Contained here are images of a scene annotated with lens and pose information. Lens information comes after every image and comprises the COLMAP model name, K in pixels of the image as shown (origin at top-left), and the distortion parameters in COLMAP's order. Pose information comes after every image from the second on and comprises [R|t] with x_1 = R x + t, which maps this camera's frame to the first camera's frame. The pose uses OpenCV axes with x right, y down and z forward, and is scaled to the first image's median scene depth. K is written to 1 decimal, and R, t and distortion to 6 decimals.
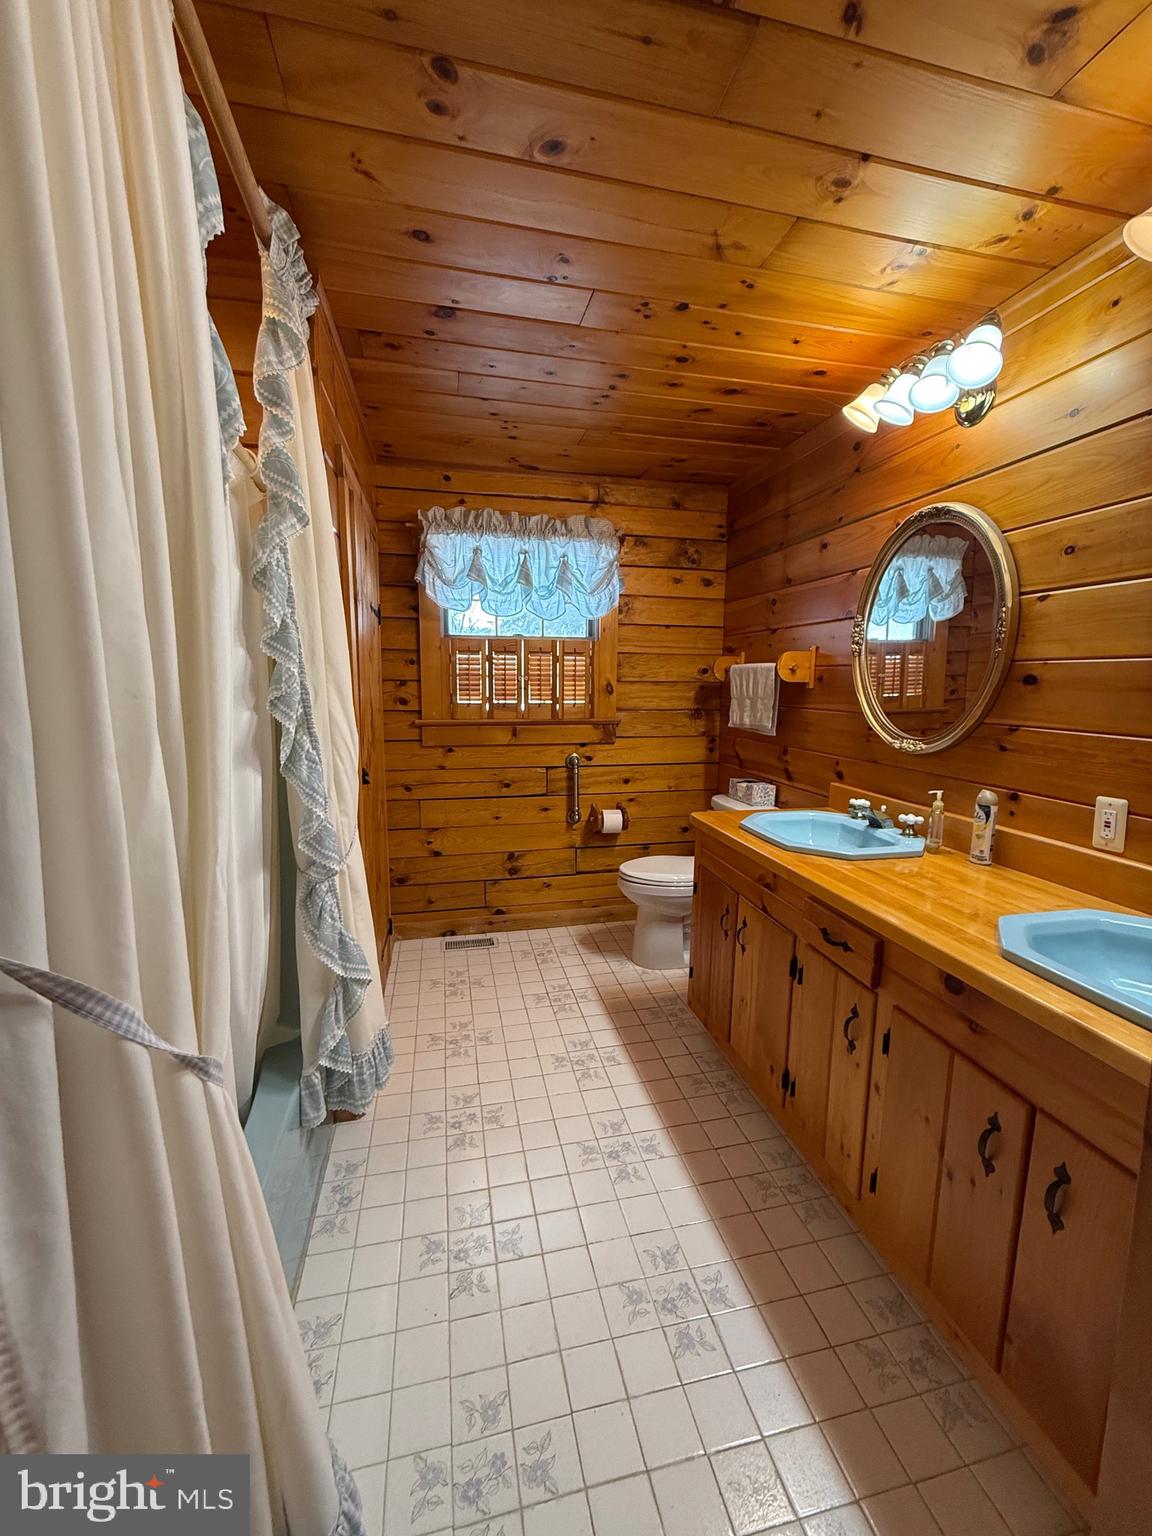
lens RADIAL K [[609.6, 0, 577.8], [0, 609.6, 769.3], [0, 0, 1]] dist [-0.001819, 0.000895]
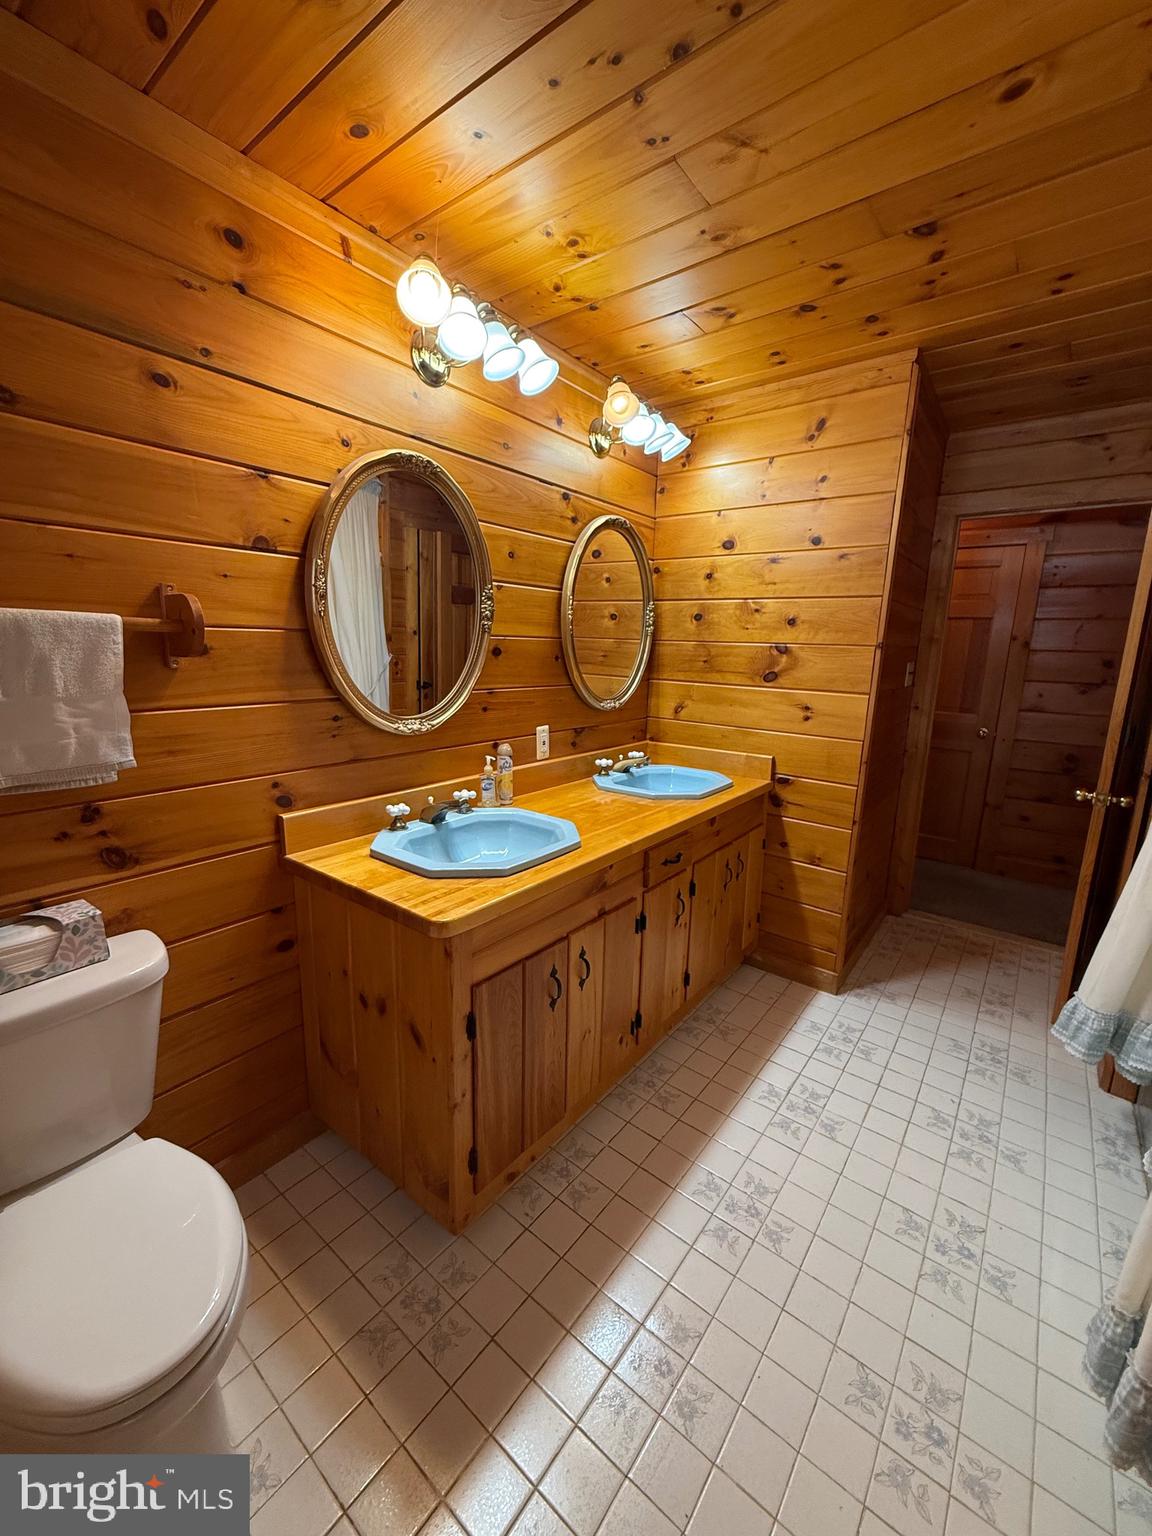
lens RADIAL K [[609.6, 0, 581.8], [0, 609.6, 770.4], [0, 0, 1]] dist [-0.001819, 0.000895]
pose [[-0.629604, -0.176647, 0.756568, -0.349662], [0.088992, 0.951002, 0.296102, -0.258699], [-0.771803, 0.253755, -0.583034, 1.586927]]
